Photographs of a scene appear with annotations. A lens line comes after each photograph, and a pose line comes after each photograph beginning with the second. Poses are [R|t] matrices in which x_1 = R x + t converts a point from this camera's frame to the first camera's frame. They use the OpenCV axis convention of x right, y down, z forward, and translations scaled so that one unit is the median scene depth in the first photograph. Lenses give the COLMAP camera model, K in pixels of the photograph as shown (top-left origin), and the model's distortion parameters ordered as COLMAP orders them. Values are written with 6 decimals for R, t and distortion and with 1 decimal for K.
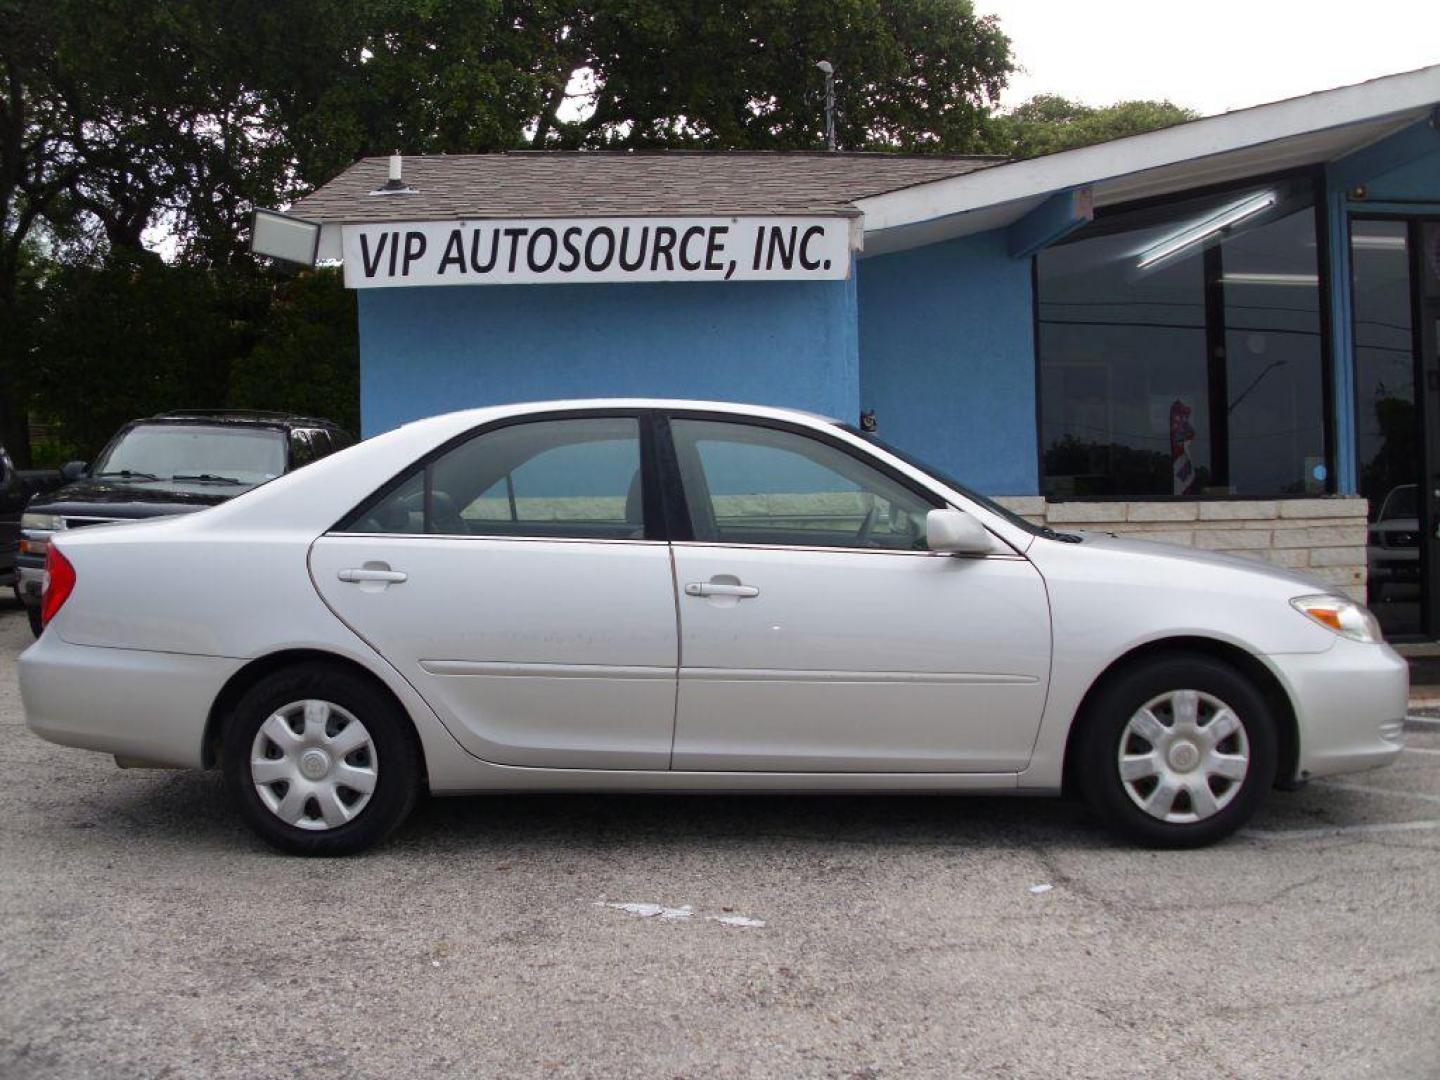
lens RADIAL K [[1499.5, 0, 726.0], [0, 1499.5, 512.2], [0, 0, 1]] dist [-0.287009, 0.359065]
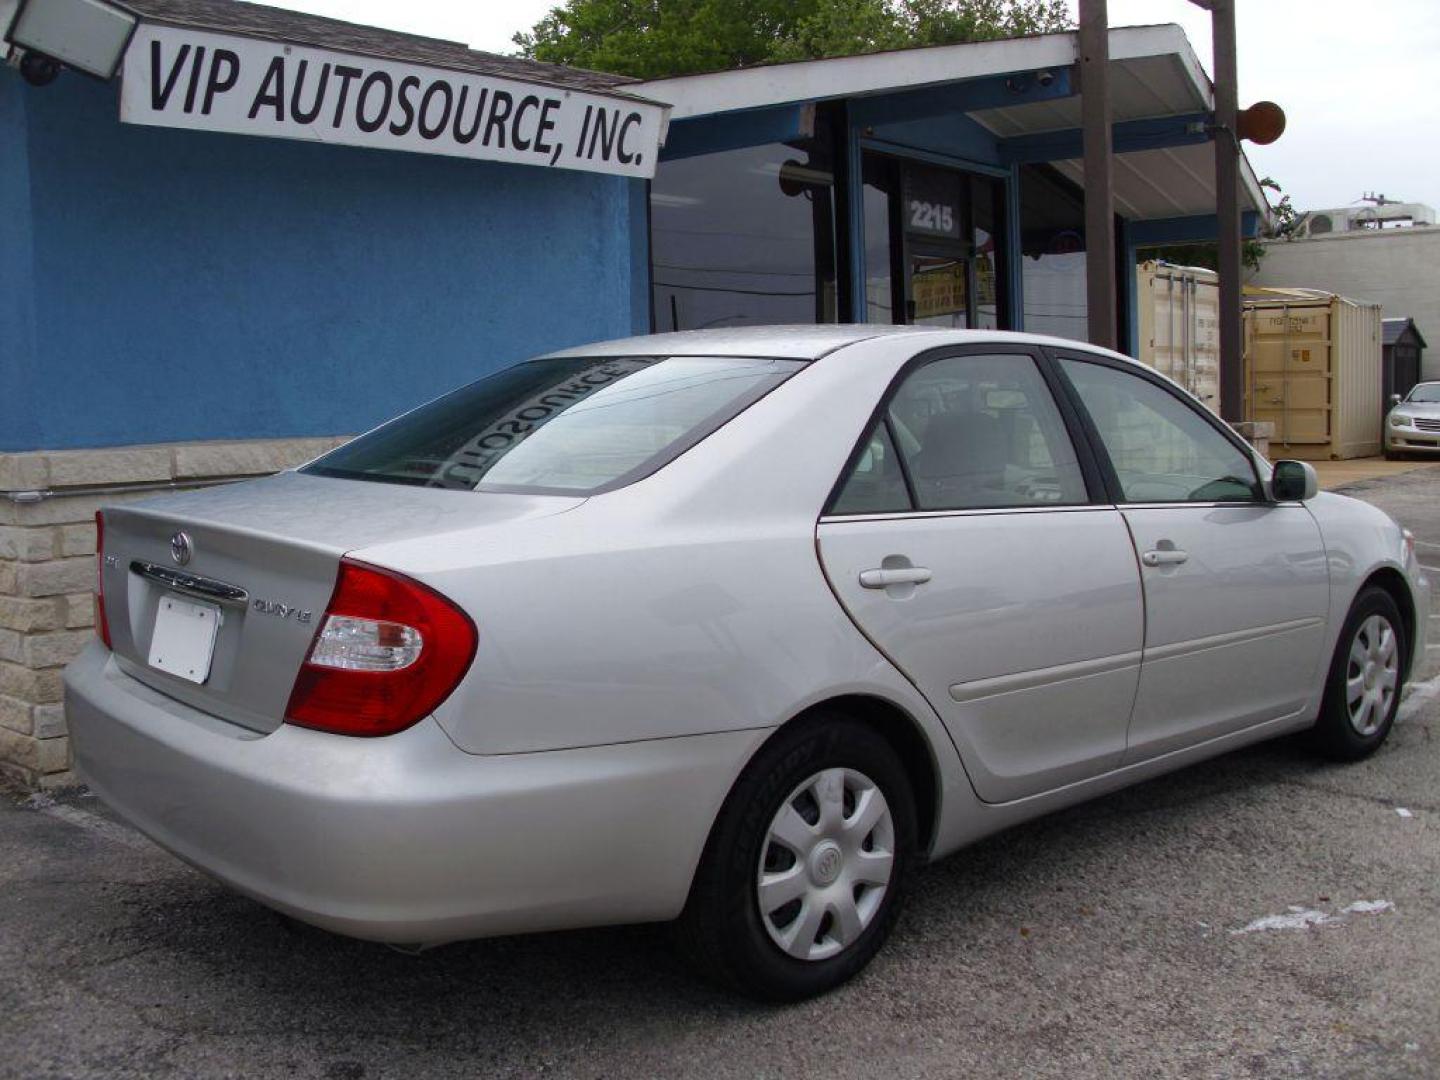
lens RADIAL K [[1499.5, 0, 726.0], [0, 1499.5, 512.2], [0, 0, 1]] dist [-0.287009, 0.359065]
pose [[0.714268, -0.054956, 0.697711, -0.507570], [0.008550, 0.997523, 0.069817, -0.023890], [-0.699820, -0.043903, 0.712969, 0.360375]]
